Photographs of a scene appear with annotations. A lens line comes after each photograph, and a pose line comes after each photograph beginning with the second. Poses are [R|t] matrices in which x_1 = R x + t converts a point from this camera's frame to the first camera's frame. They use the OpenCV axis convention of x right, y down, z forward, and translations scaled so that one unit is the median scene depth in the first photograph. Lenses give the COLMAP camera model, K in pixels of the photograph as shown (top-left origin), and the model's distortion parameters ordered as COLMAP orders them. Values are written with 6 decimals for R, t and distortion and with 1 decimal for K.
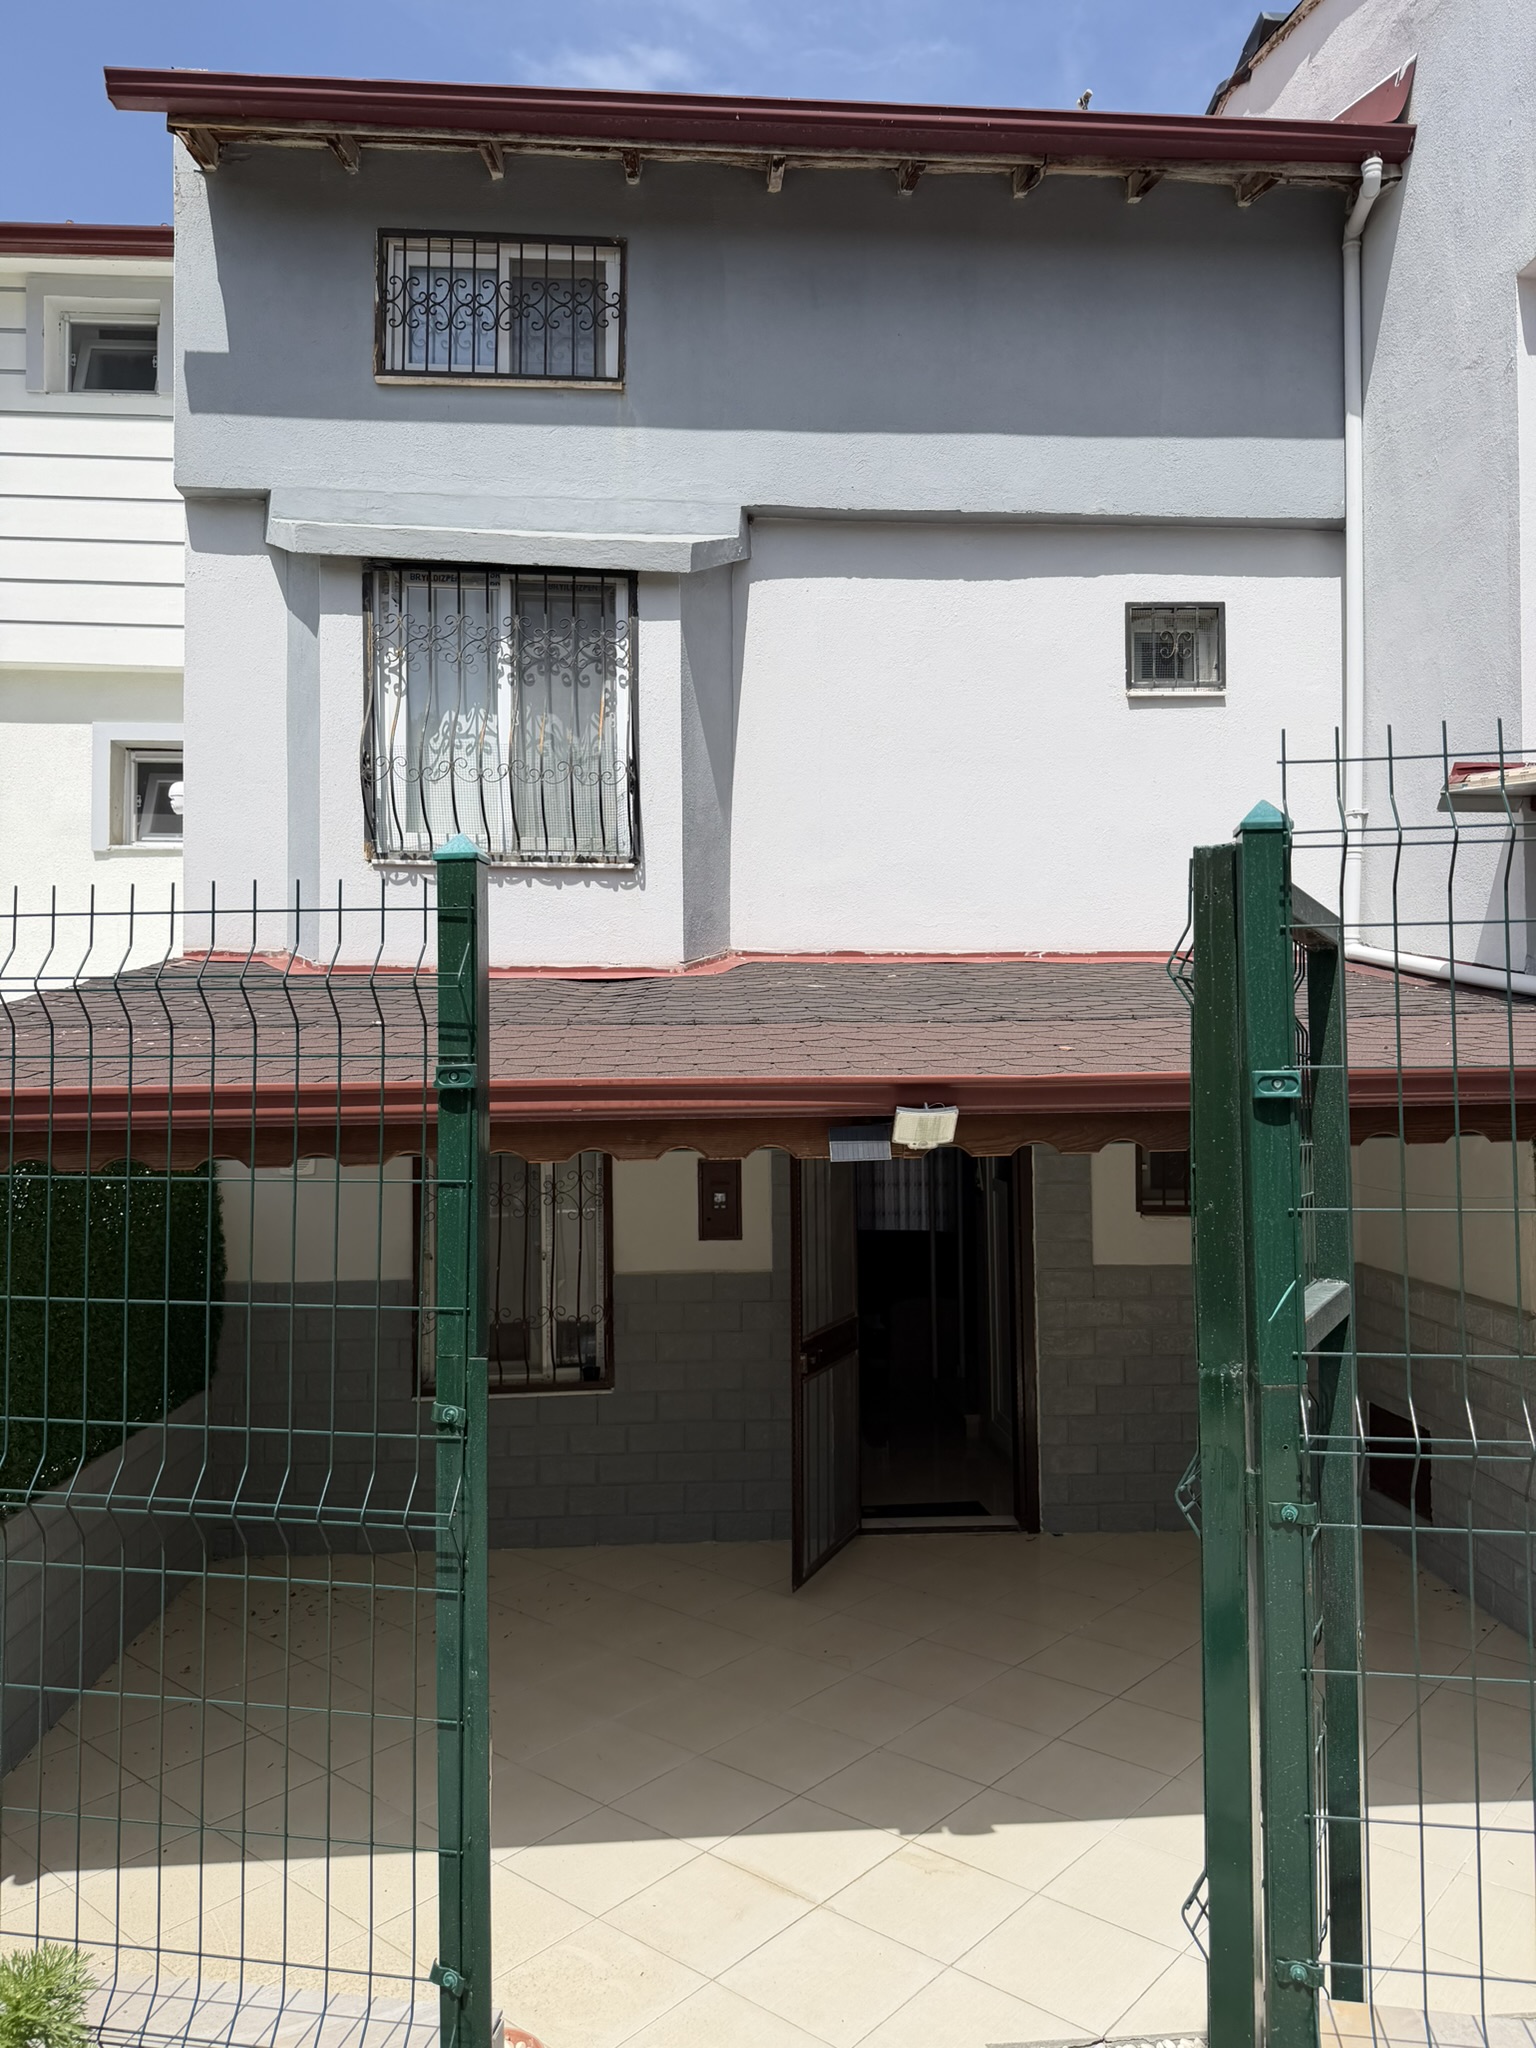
lens RADIAL K [[1439.0, 0, 765.9], [0, 1439.0, 1016.3], [0, 0, 1]] dist [0.047664, -0.042634]
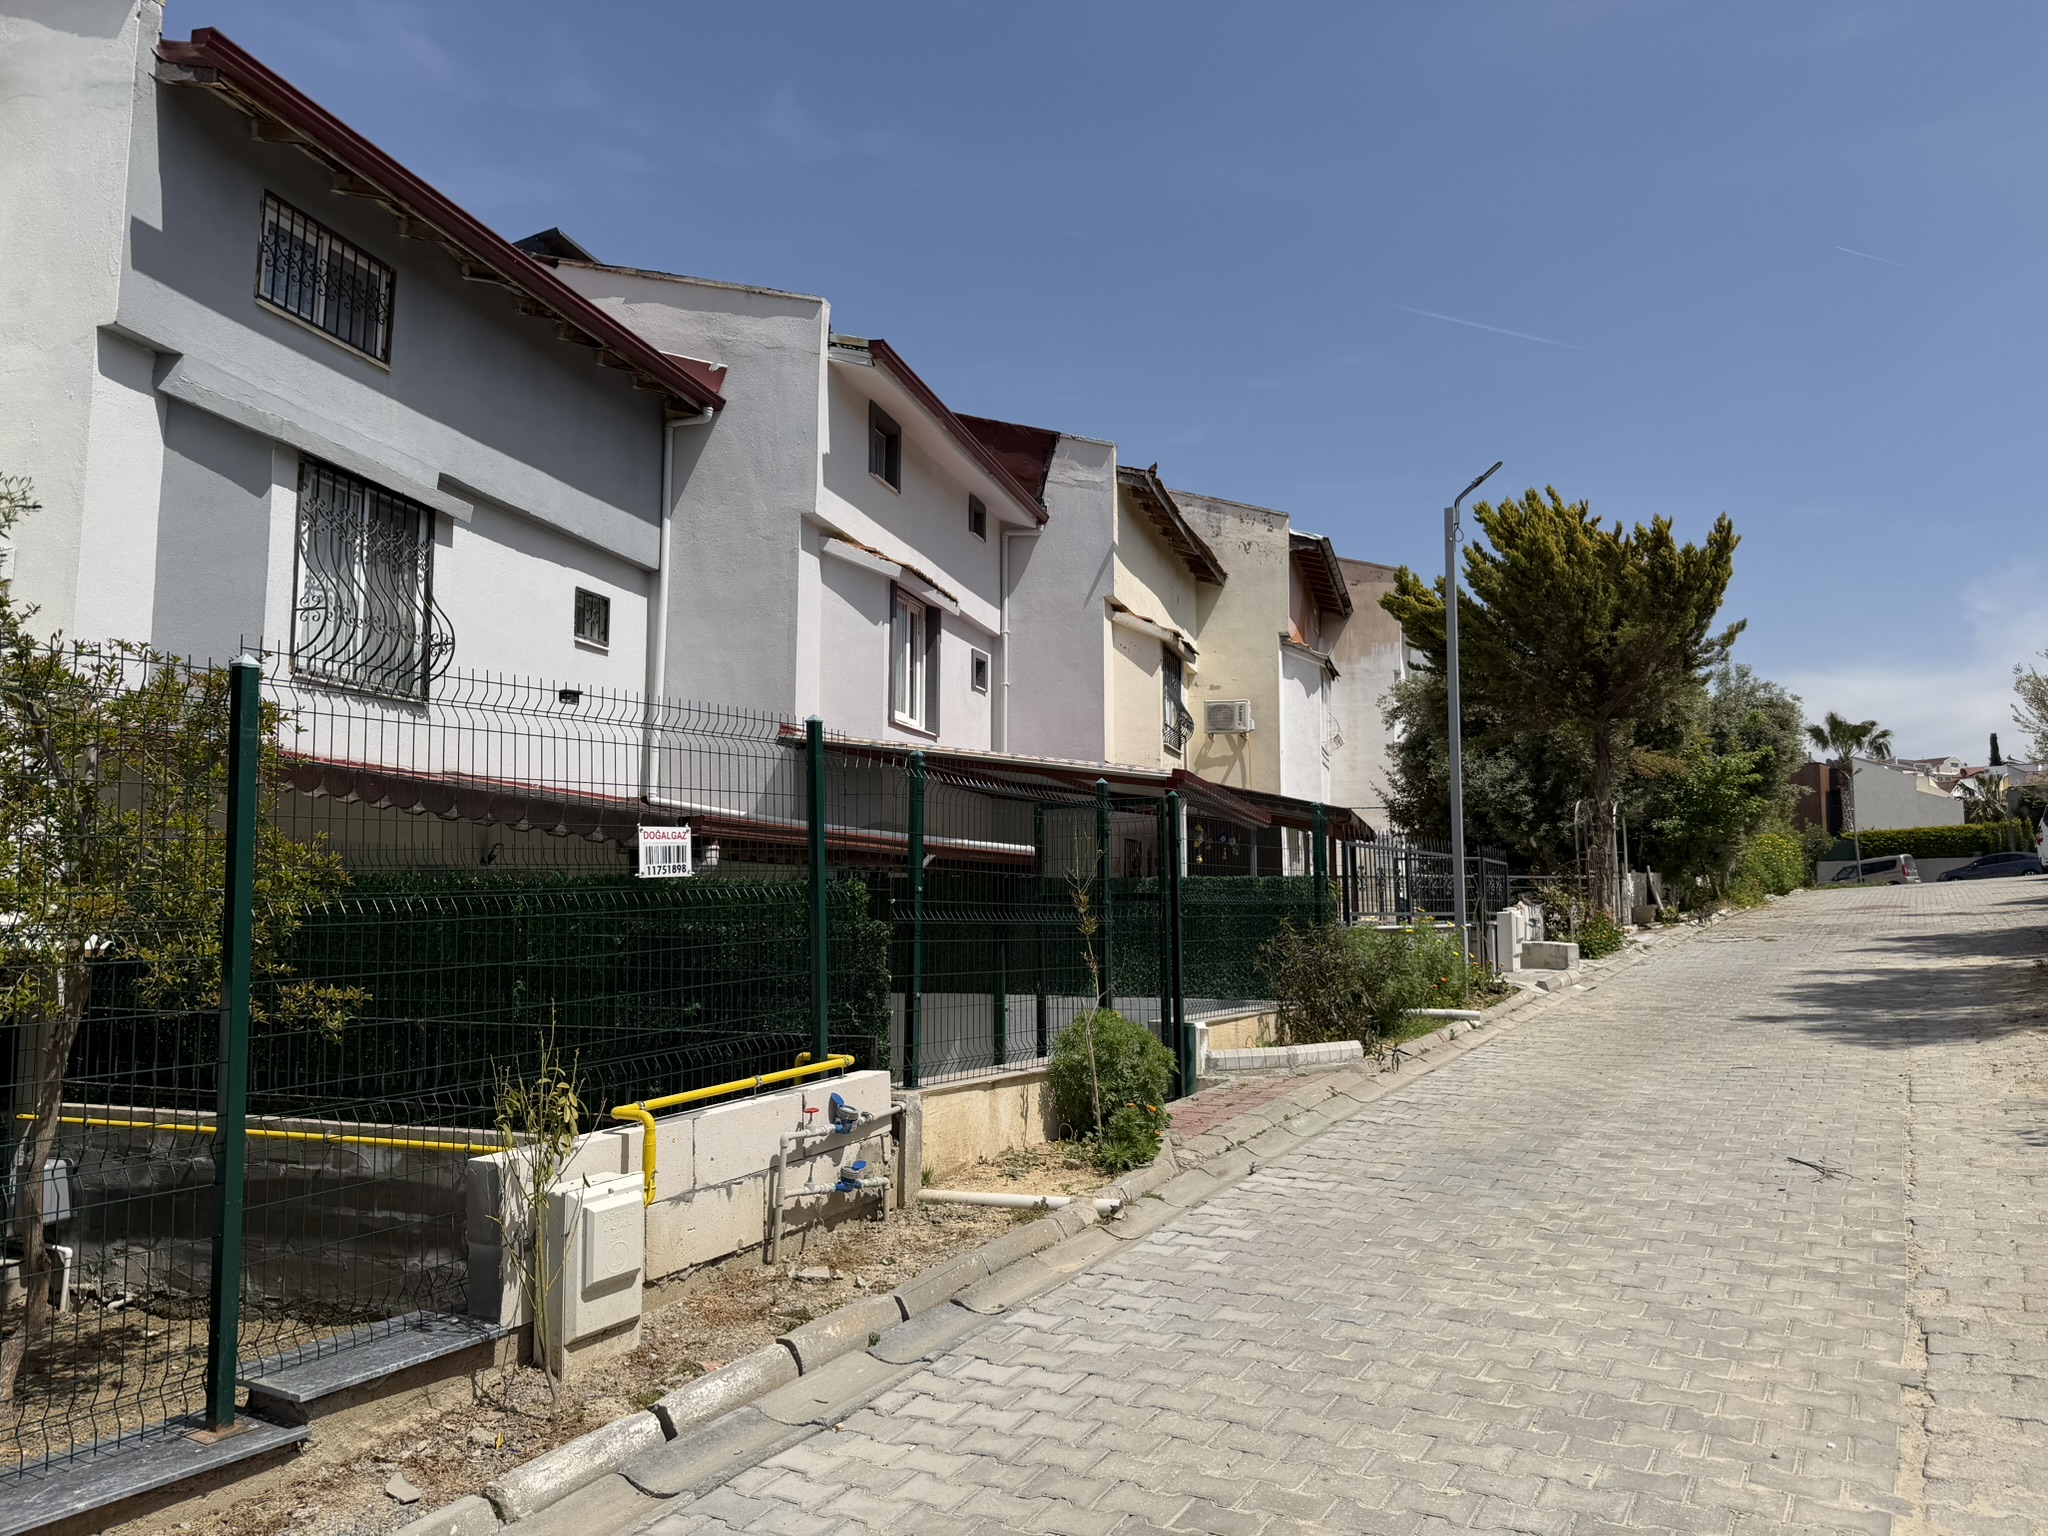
lens RADIAL K [[1439.0, 0, 1024.5], [0, 1439.0, 773.5], [0, 0, 1]] dist [0.047664, -0.042634]
pose [[0.361379, 0.105174, 0.926468, -1.166381], [-0.045896, 0.994420, -0.094986, 0.074383], [-0.931289, -0.008195, 0.364190, -0.118163]]
